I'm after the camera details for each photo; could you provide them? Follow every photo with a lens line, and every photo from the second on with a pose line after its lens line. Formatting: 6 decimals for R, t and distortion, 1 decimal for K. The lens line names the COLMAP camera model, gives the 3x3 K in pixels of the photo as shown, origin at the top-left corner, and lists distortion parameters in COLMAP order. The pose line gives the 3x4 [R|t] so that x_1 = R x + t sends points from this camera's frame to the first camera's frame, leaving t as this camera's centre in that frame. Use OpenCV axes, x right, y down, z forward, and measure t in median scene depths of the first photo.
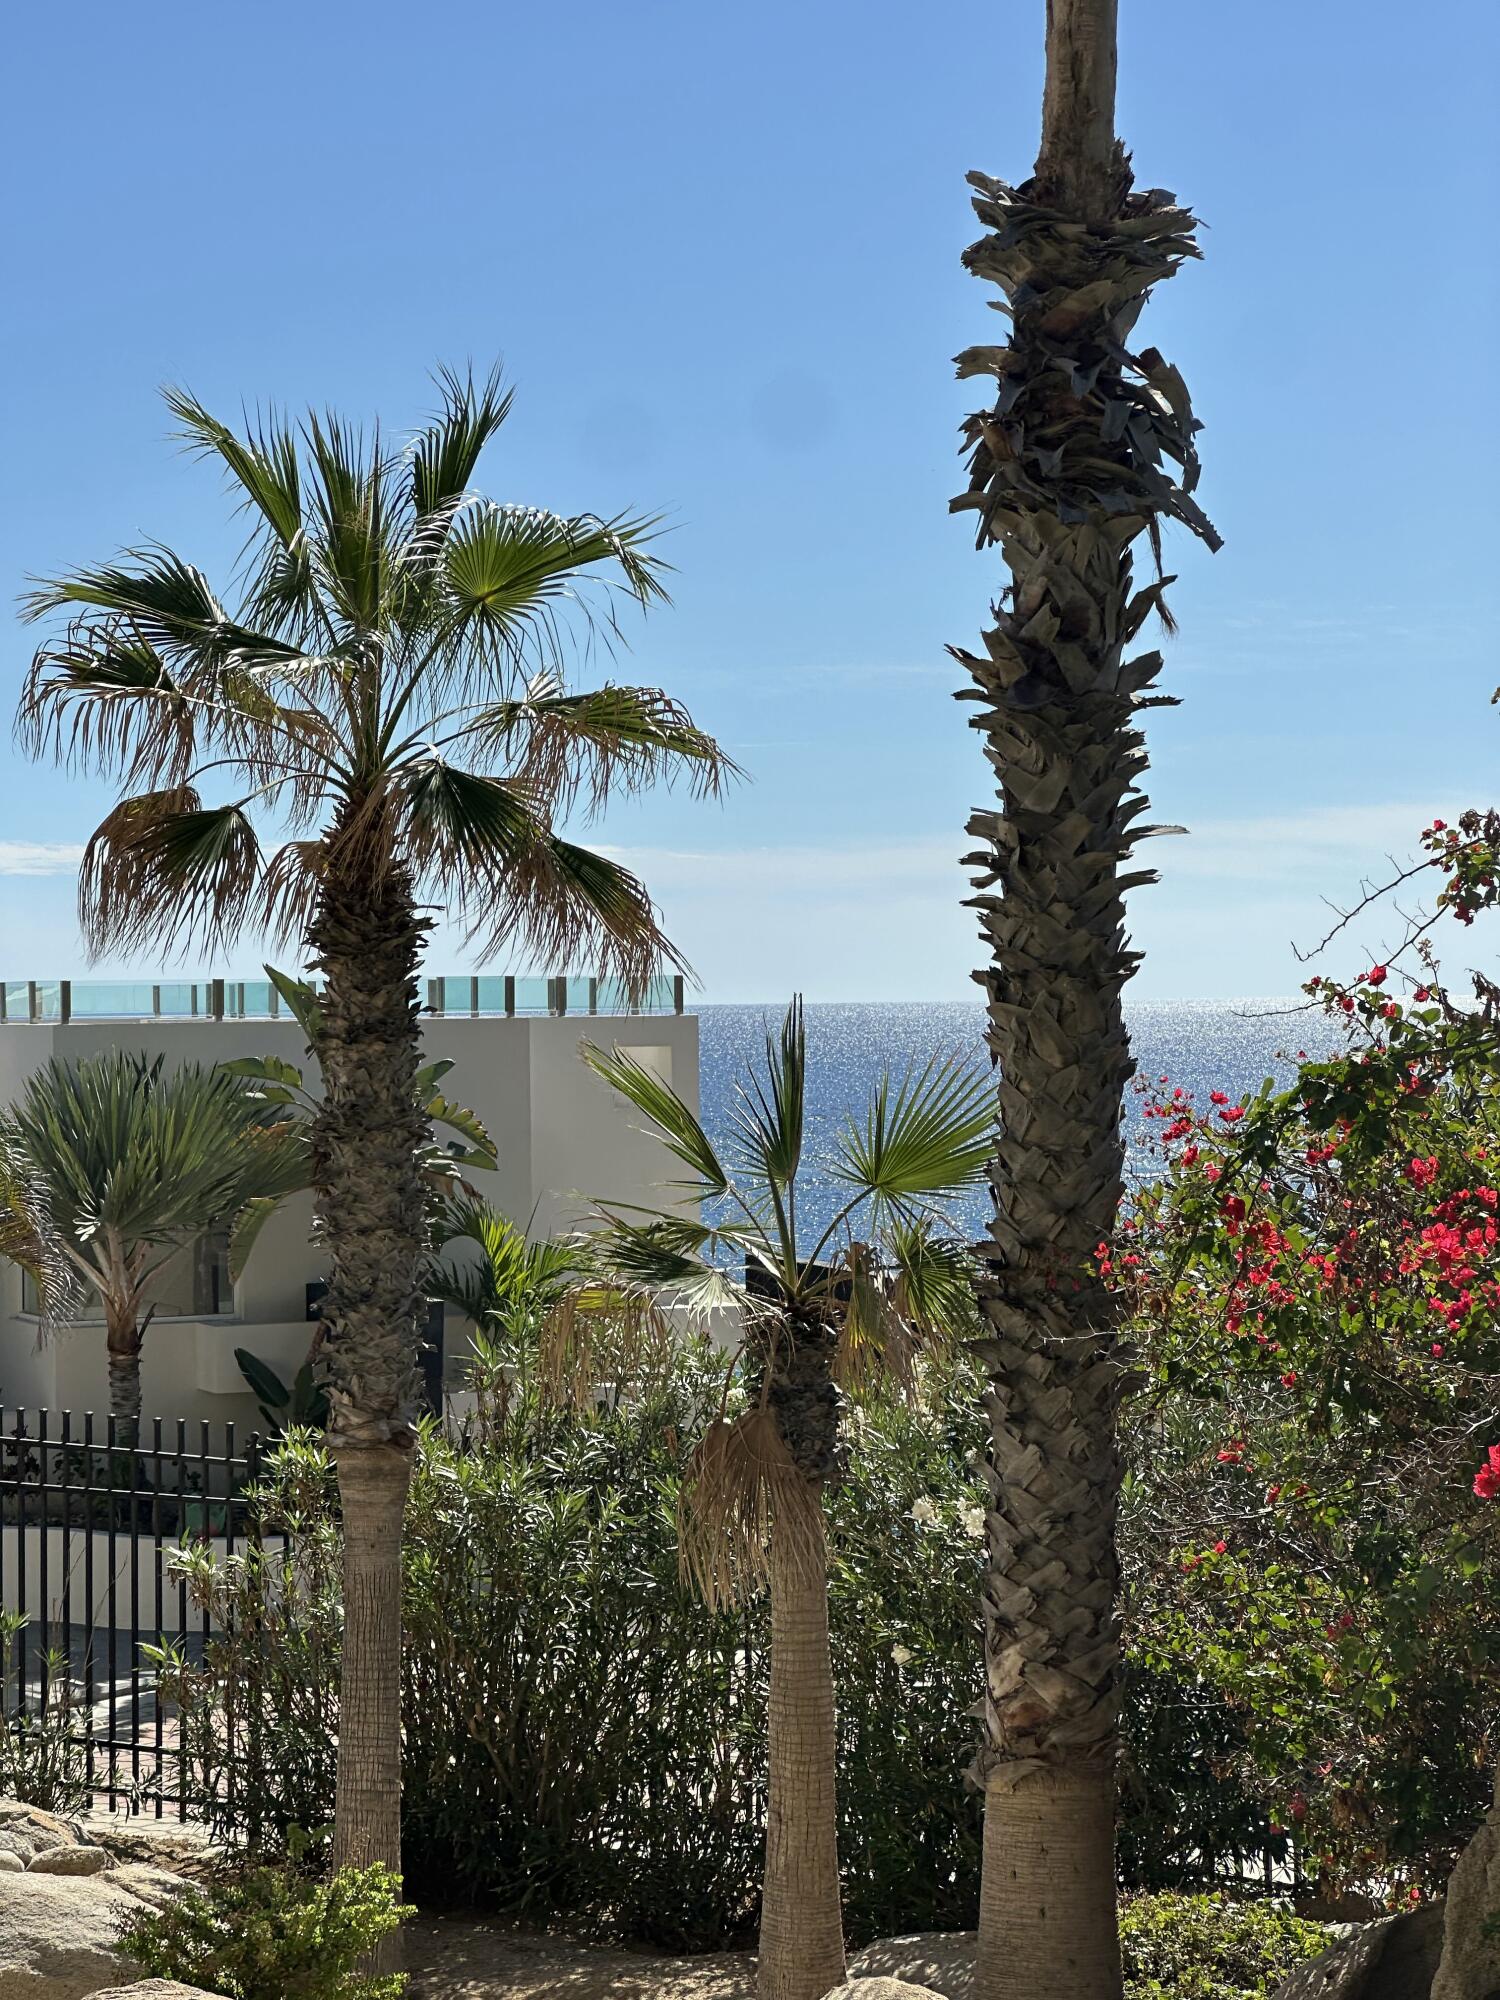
lens RADIAL K [[4448.6, 0, 771.7], [0, 4448.6, 949.6], [0, 0, 1]] dist [0.202321, 0.000000]
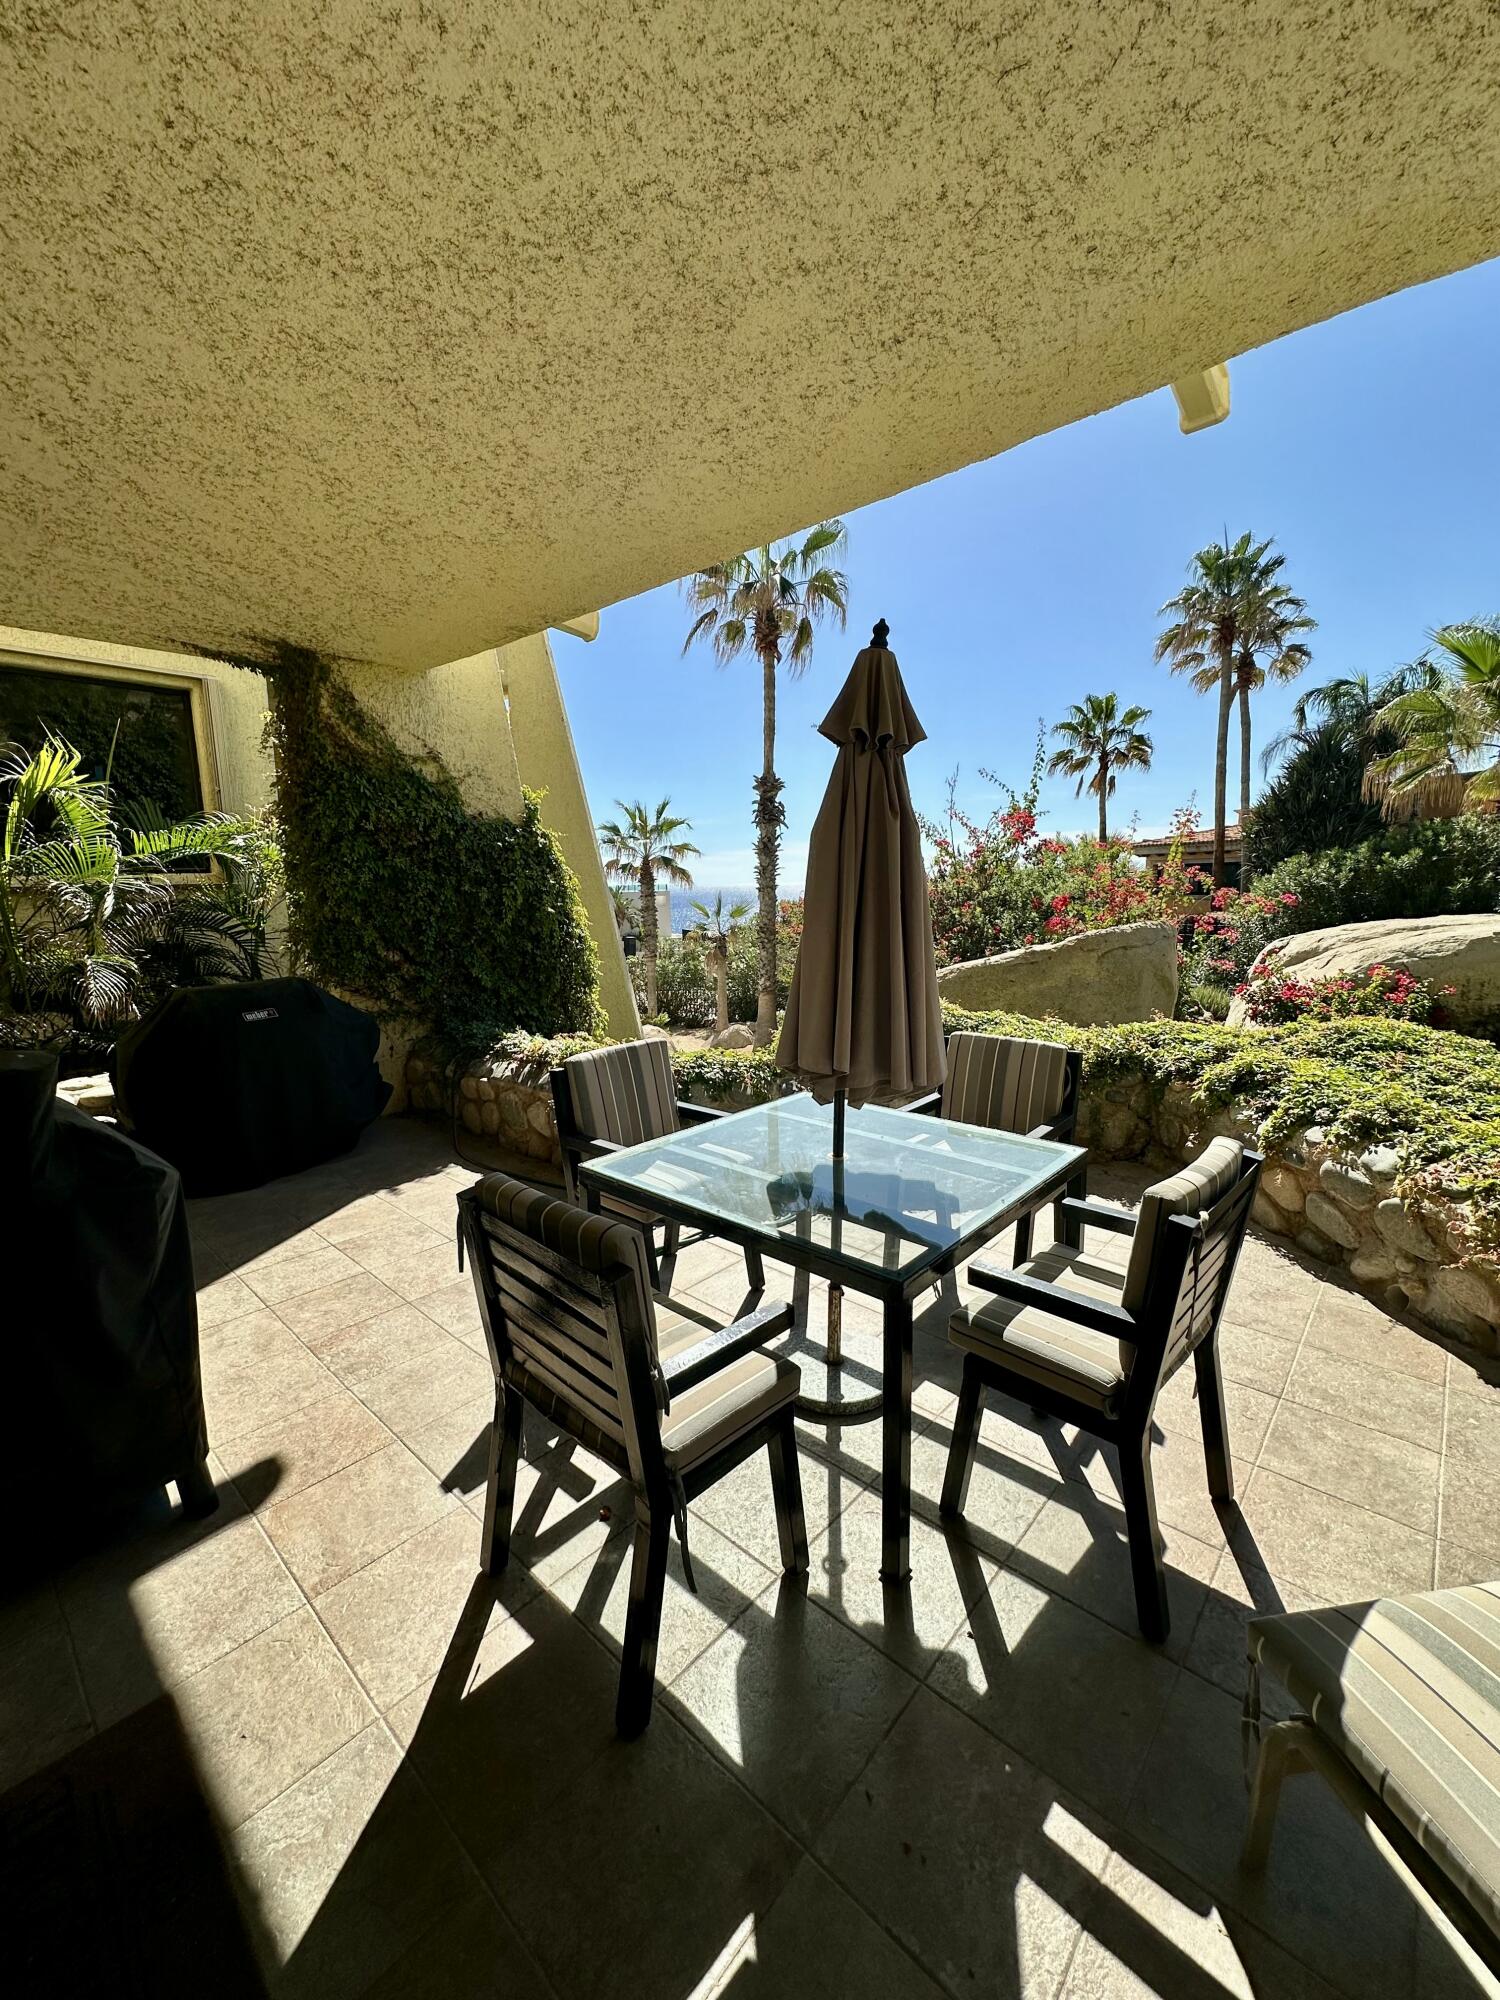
lens RADIAL K [[796.1, 0, 748.0], [0, 796.1, 997.9], [0, 0, 1]] dist [-0.003420, 0.000582]
pose [[0.991954, -0.029594, 0.123088, -0.133043], [0.010483, 0.988155, 0.153102, -0.016044], [-0.126161, -0.150580, 0.980515, -0.309132]]
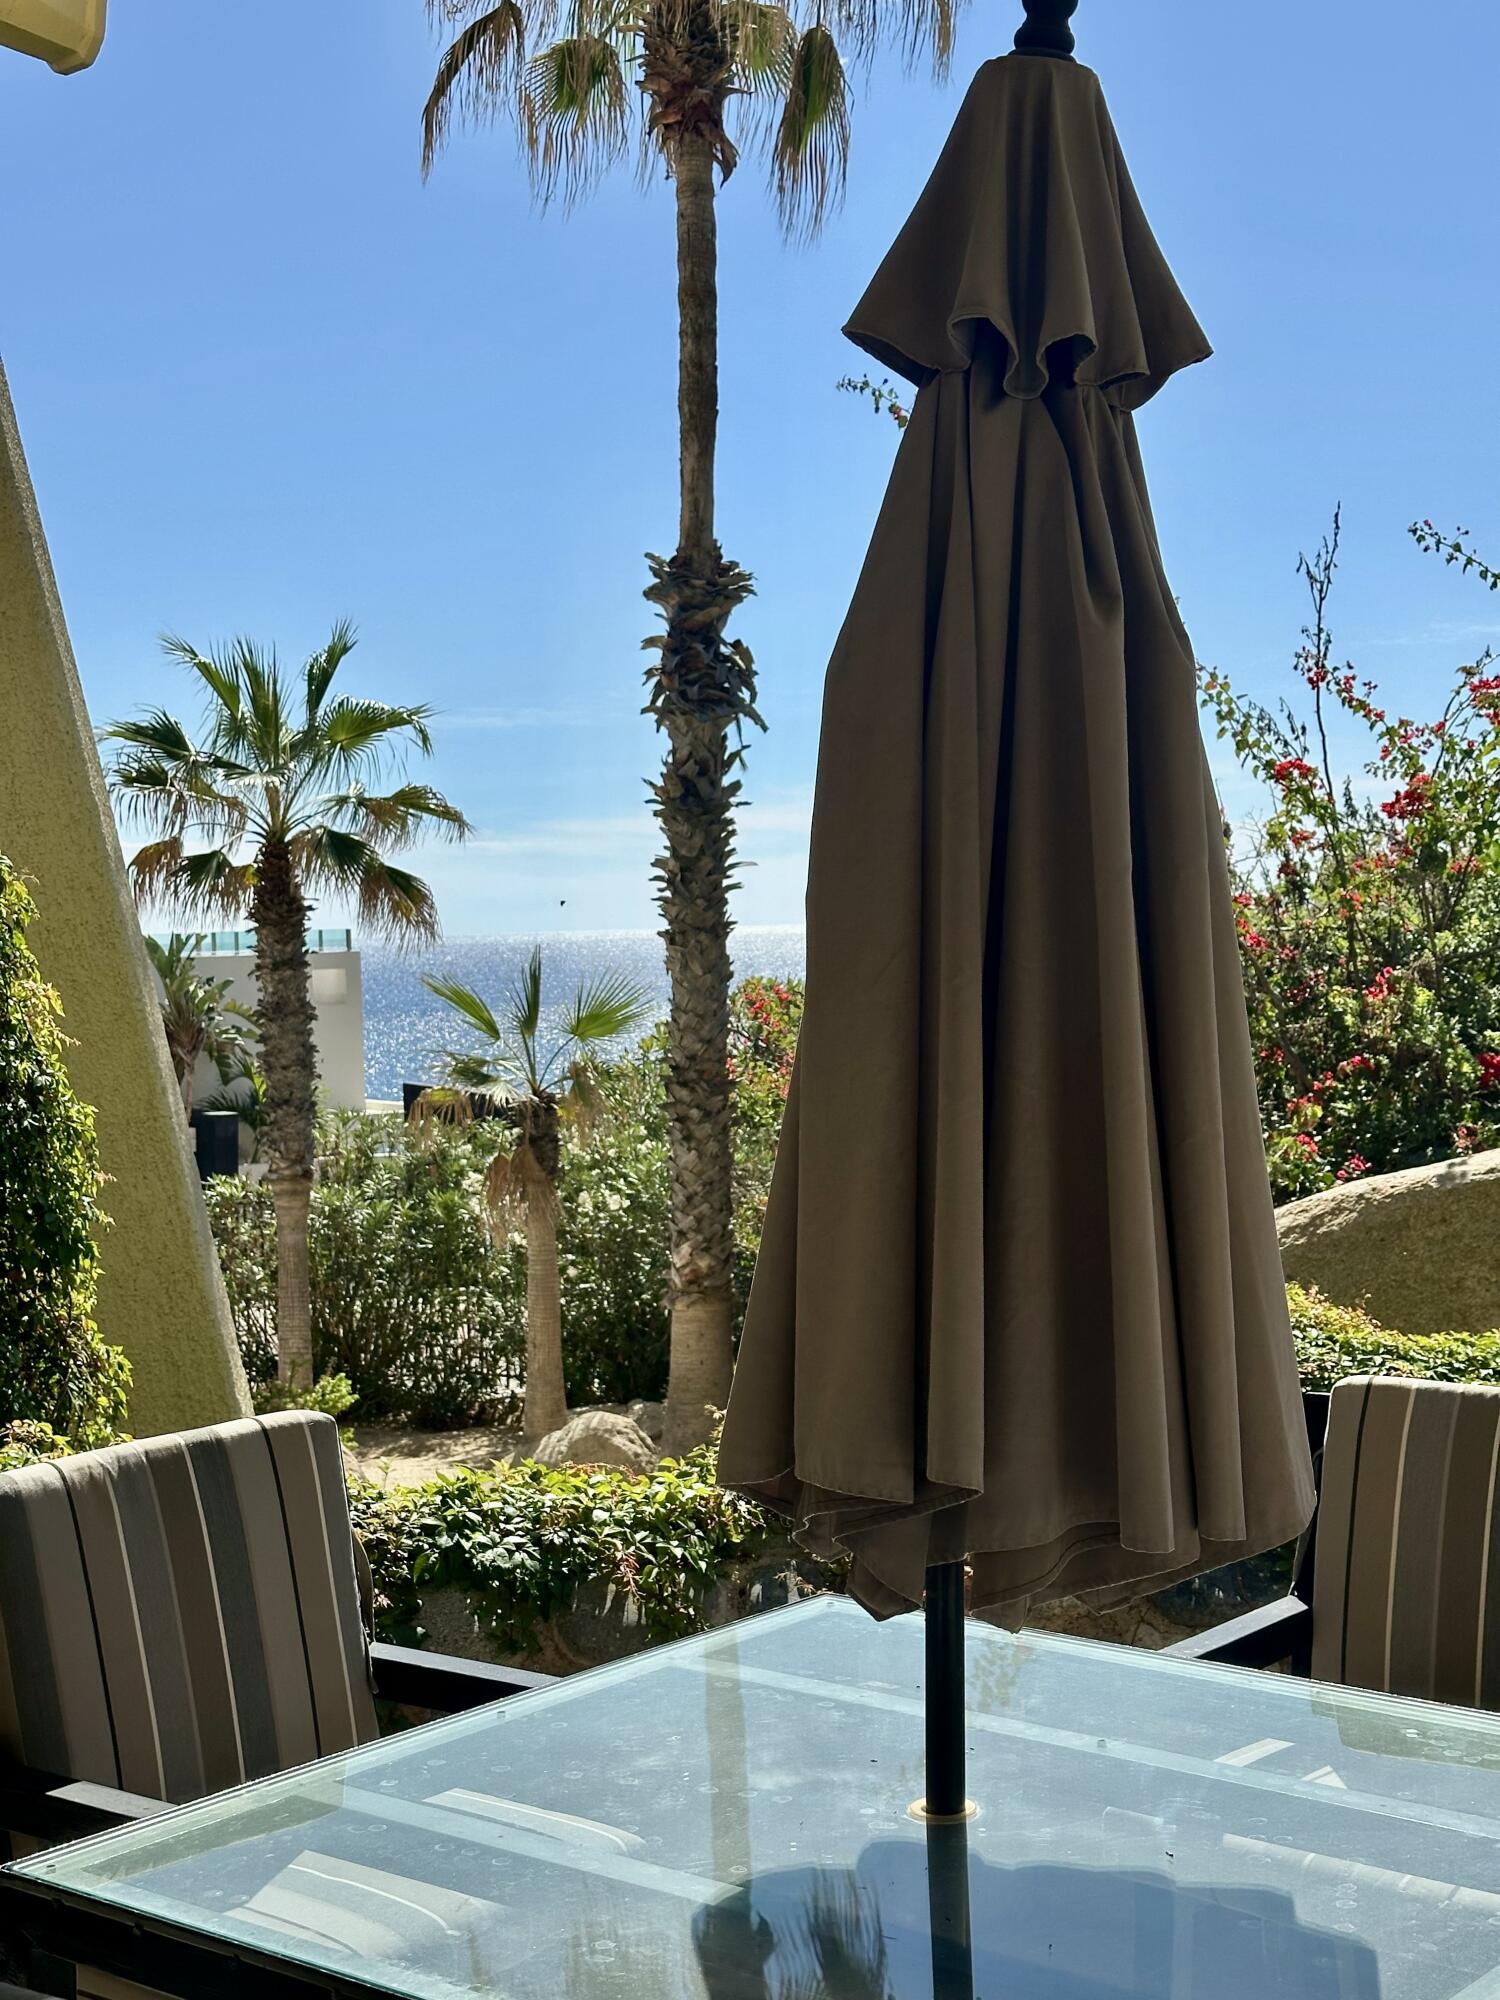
lens RADIAL K [[2769.8, 0, 755.7], [0, 2769.8, 1014.7], [0, 0, 1]] dist [0.129423, 0.000000]
pose [[0.985318, -0.024201, 0.169004, -0.132068], [0.017287, 0.998957, 0.042263, -0.010295], [-0.169850, -0.038721, 0.984709, -0.310837]]
